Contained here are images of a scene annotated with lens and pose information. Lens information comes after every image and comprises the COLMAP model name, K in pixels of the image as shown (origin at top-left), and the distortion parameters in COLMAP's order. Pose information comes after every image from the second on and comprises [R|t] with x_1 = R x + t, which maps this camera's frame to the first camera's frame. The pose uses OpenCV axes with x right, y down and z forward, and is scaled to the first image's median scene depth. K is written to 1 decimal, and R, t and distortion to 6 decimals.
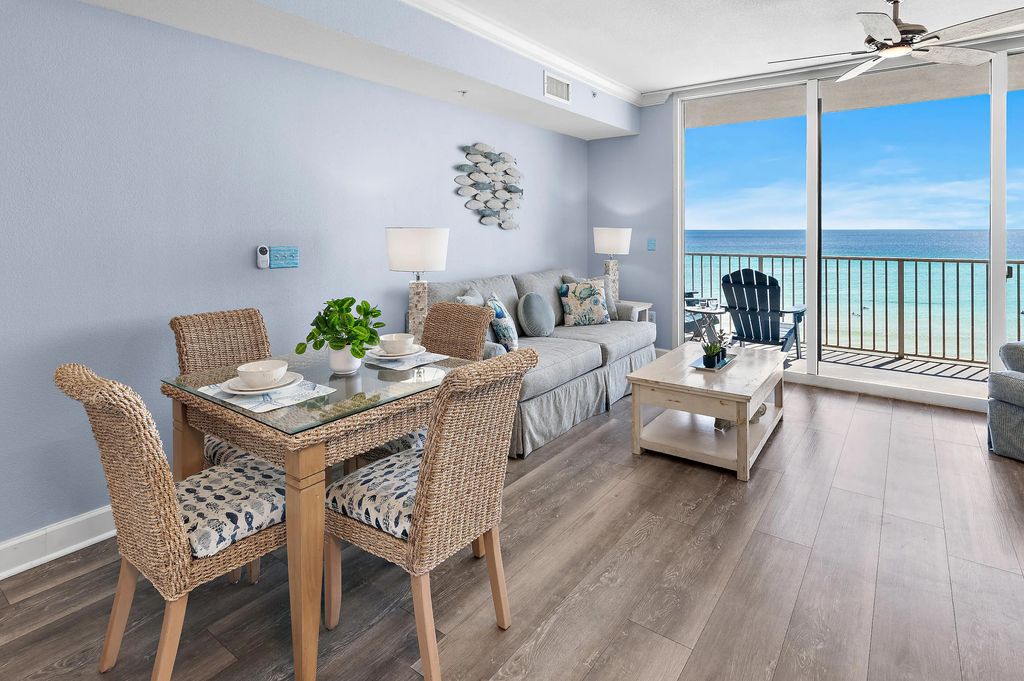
lens RADIAL K [[516.6, 0, 514.6], [0, 516.6, 239.6], [0, 0, 1]] dist [-0.000578, -0.004771]
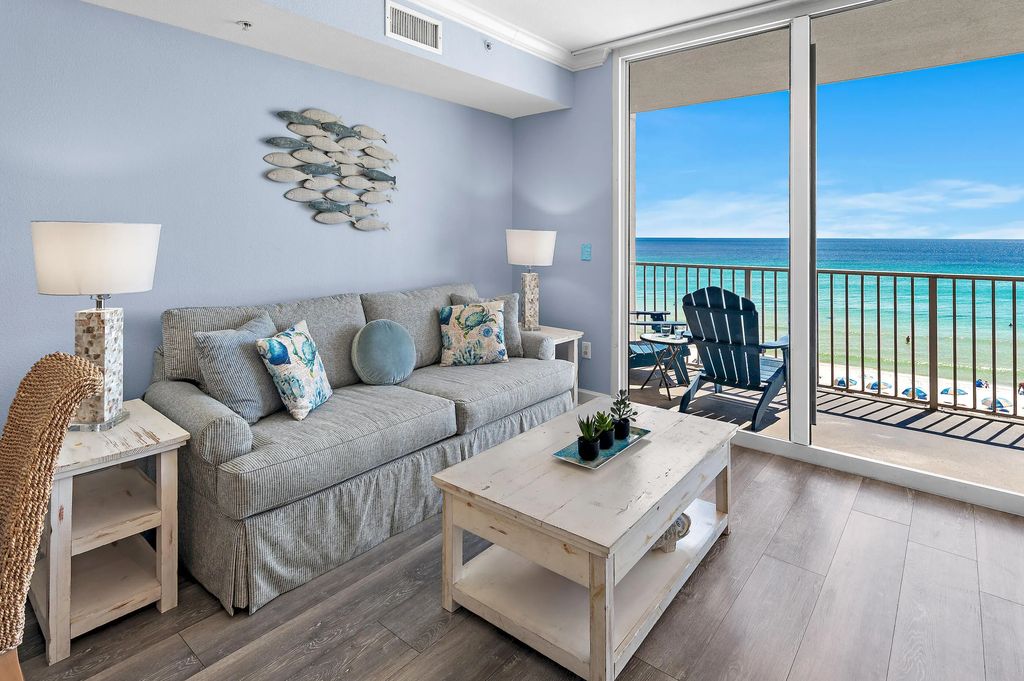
lens RADIAL K [[519.5, 0, 514.7], [0, 519.5, 240.2], [0, 0, 1]] dist [0.000716, -0.002524]
pose [[0.998757, 0.005020, -0.049586, 0.243254], [-0.005719, 0.999886, -0.013965, 0.003117], [0.049511, 0.014232, 0.998672, 0.294730]]
